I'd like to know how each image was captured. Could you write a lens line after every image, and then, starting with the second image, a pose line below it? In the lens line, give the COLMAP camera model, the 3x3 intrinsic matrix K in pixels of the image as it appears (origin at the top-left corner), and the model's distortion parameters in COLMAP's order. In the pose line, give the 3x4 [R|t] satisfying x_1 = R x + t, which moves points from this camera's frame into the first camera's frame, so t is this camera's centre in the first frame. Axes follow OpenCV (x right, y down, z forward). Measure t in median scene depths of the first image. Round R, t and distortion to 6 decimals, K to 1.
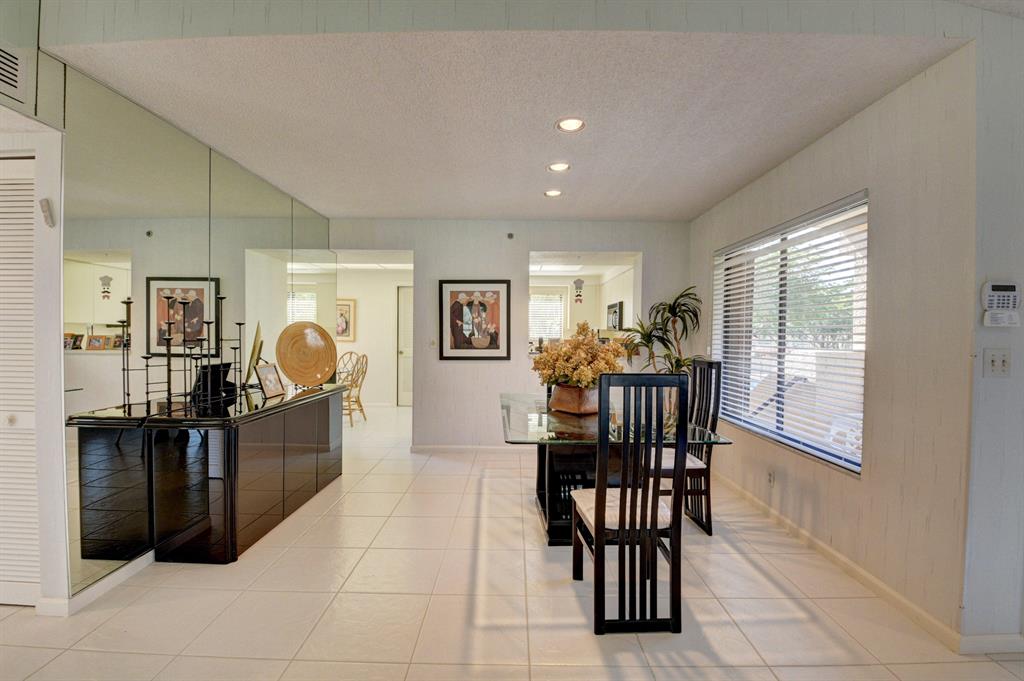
lens RADIAL K [[450.1, 0, 510.6], [0, 450.1, 341.0], [0, 0, 1]] dist [0.017423, -0.025472]
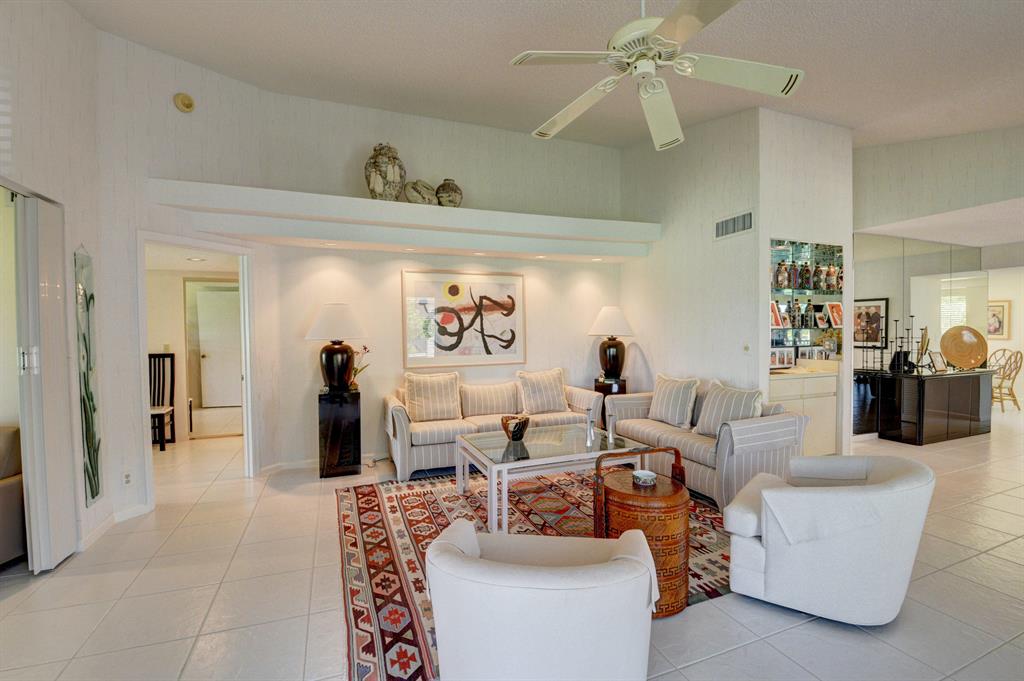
lens RADIAL K [[450.1, 0, 510.6], [0, 450.1, 341.0], [0, 0, 1]] dist [0.017423, -0.025472]
pose [[0.367904, 0.008974, -0.929820, 0.393083], [-0.004685, 0.999959, 0.007797, 0.003432], [0.929852, 0.001487, 0.367931, -0.990588]]
